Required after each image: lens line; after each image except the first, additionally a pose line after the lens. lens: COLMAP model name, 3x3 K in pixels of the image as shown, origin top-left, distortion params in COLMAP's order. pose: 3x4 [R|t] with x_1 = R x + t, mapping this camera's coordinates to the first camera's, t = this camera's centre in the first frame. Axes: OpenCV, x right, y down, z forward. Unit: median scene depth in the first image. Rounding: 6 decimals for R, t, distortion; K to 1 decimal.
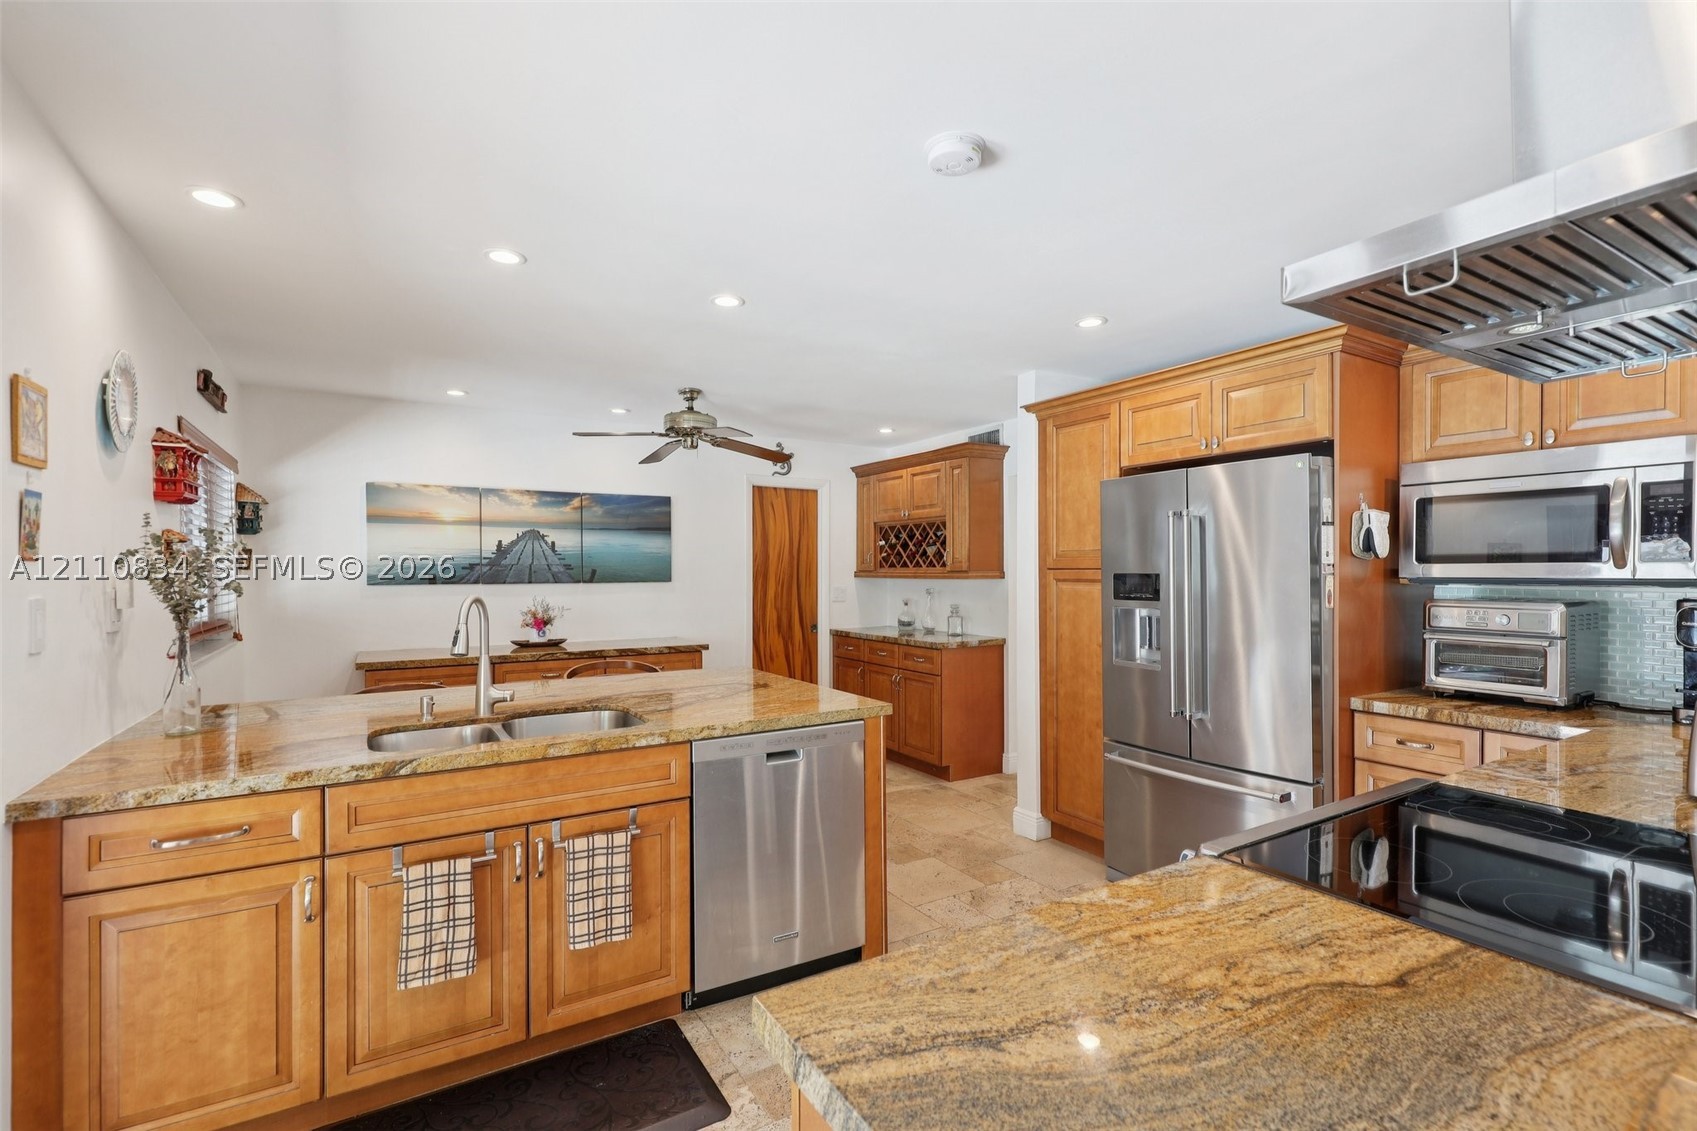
lens RADIAL K [[777.0, 0, 857.8], [0, 777.0, 570.5], [0, 0, 1]] dist [-0.004045, 0.000791]
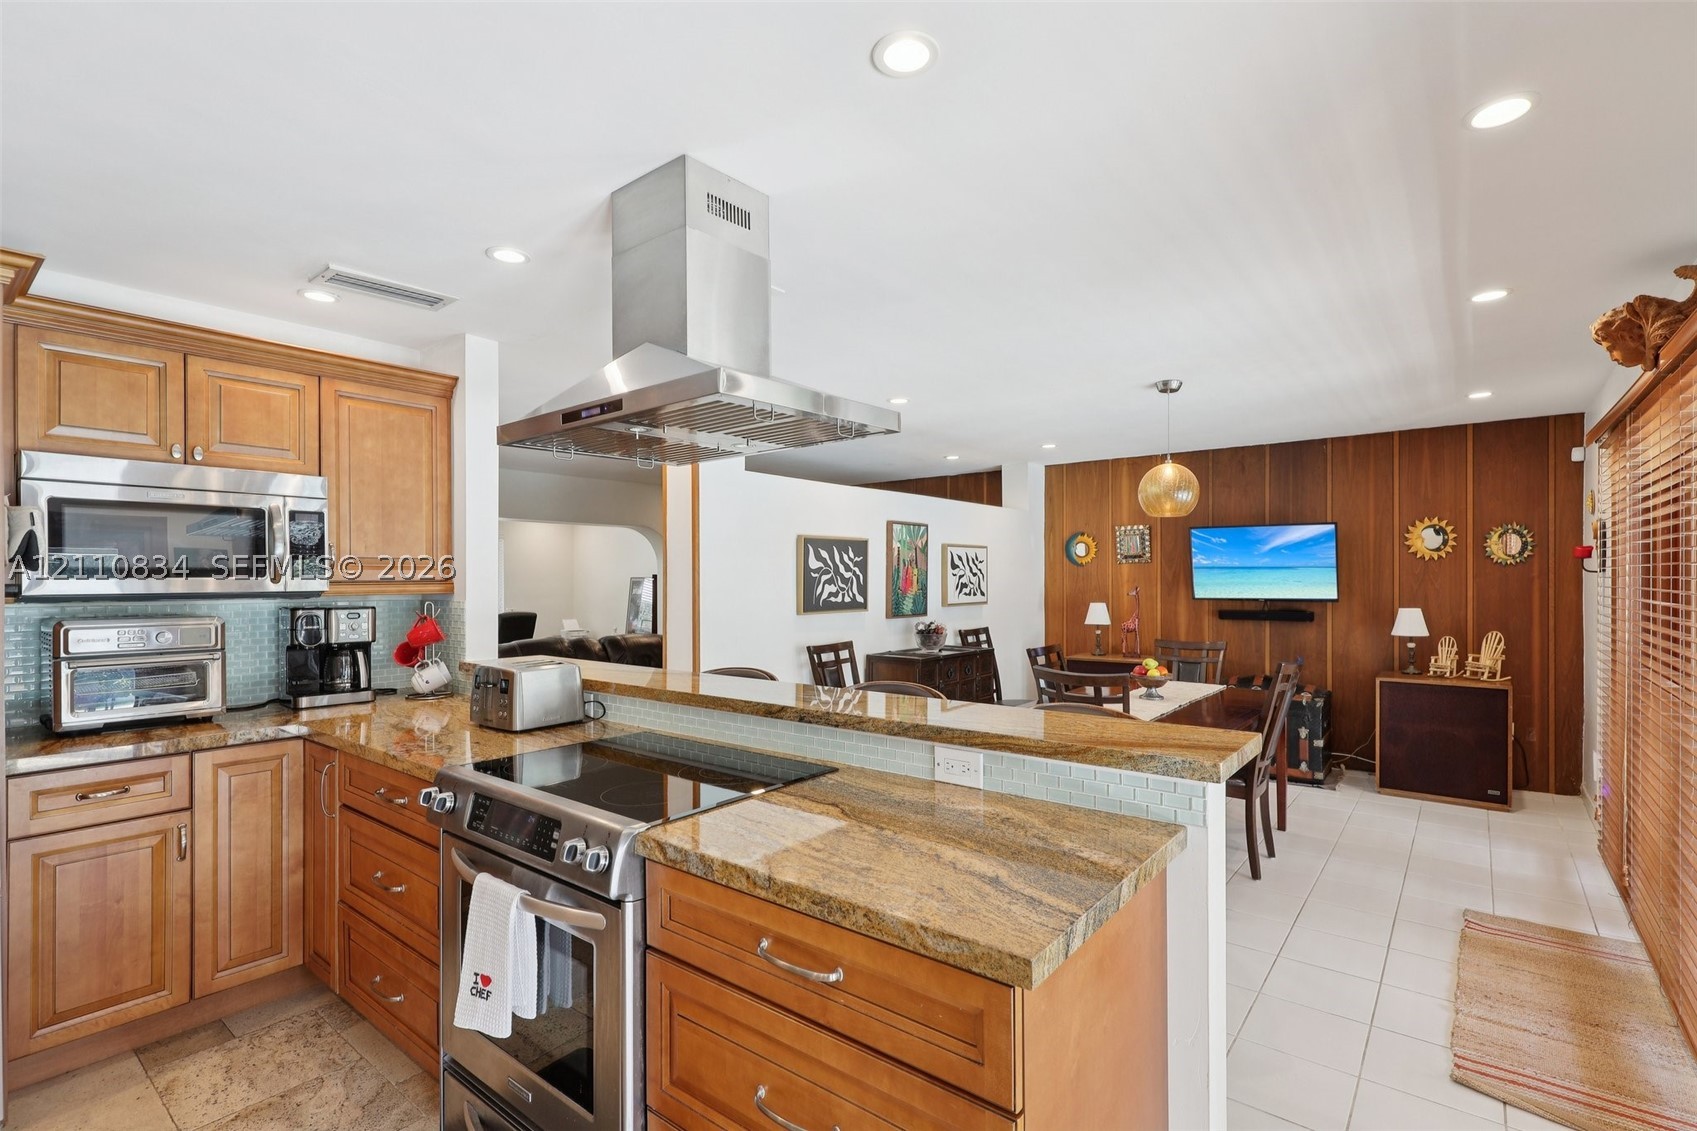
lens RADIAL K [[777.0, 0, 870.5], [0, 777.0, 580.8], [0, 0, 1]] dist [-0.004045, 0.000791]
pose [[-0.353265, 0.000725, 0.935523, -0.343636], [0.005648, 0.999983, 0.001358, -0.002502], [-0.935506, 0.005763, -0.353263, 0.500112]]
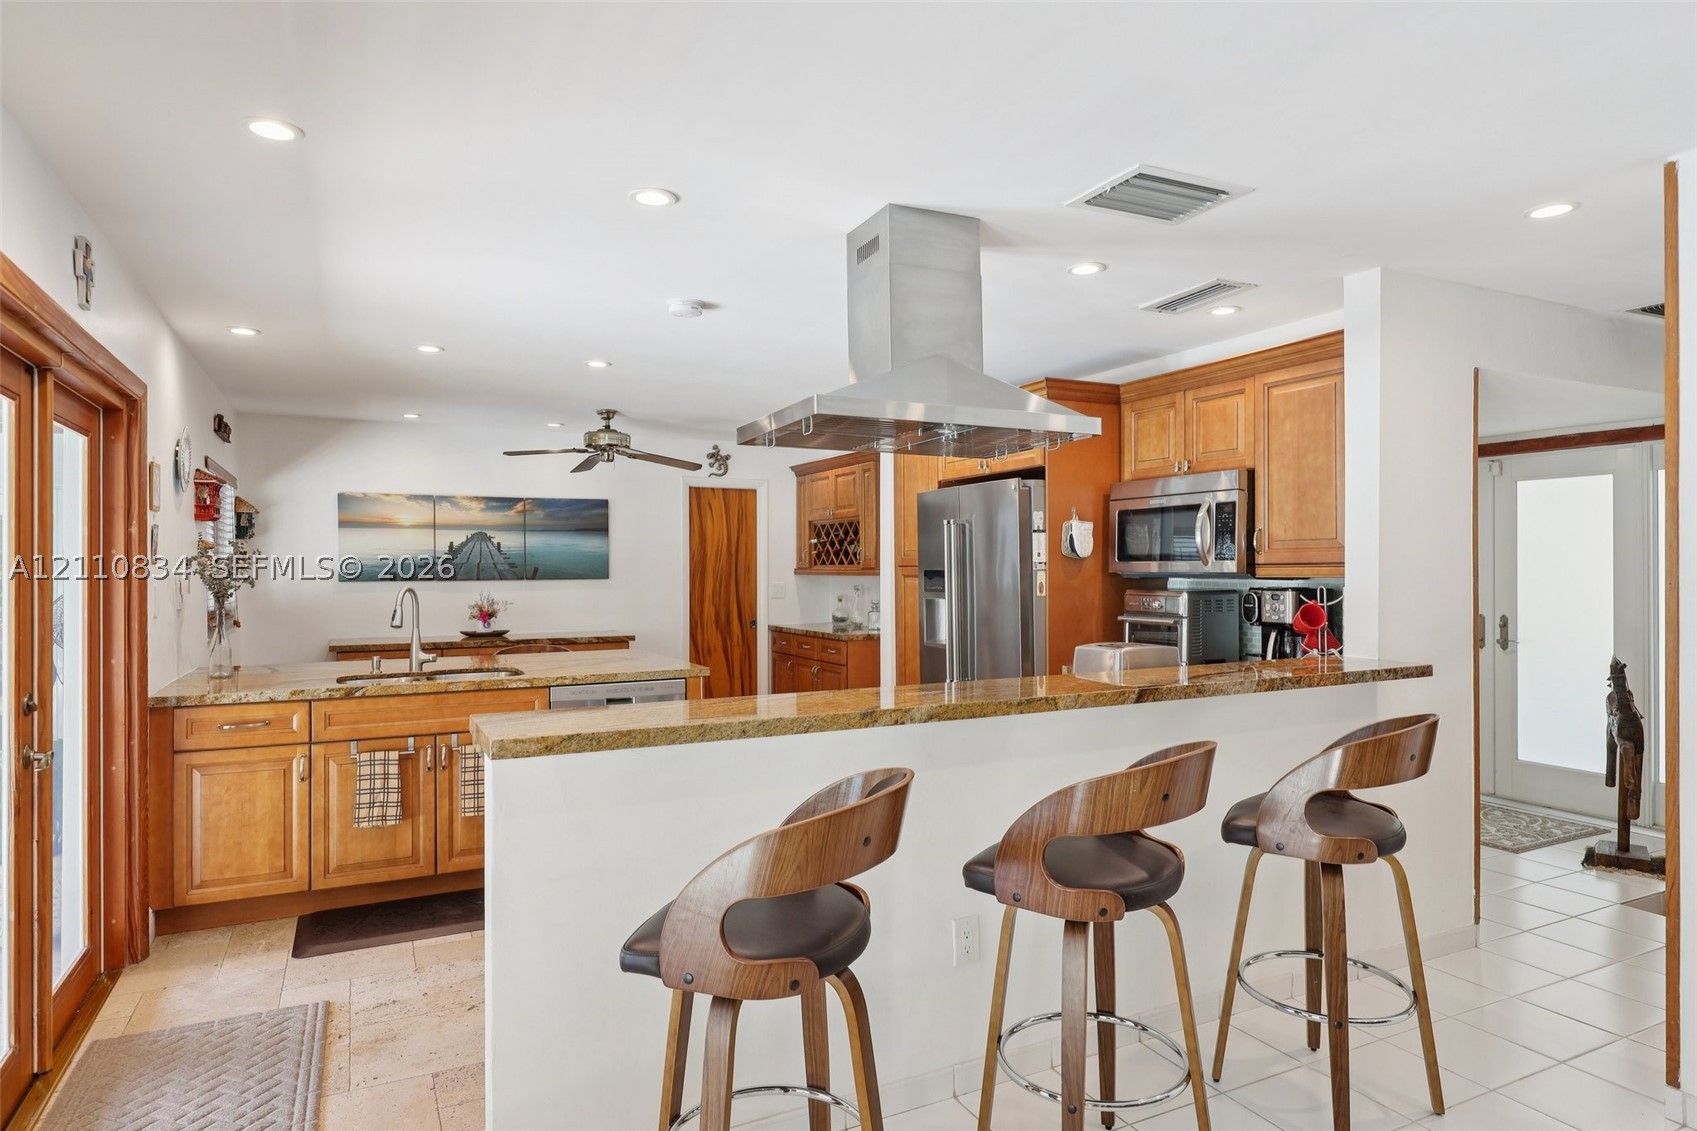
lens RADIAL K [[989.7, 0, 850.2], [0, 989.7, 560.5], [0, 0, 1]] dist [-0.000959, -0.002942]
pose [[0.995998, -0.003339, -0.089311, 0.436168], [0.002748, 0.999974, -0.006739, -0.001192], [0.089332, 0.006467, 0.995981, -0.674990]]
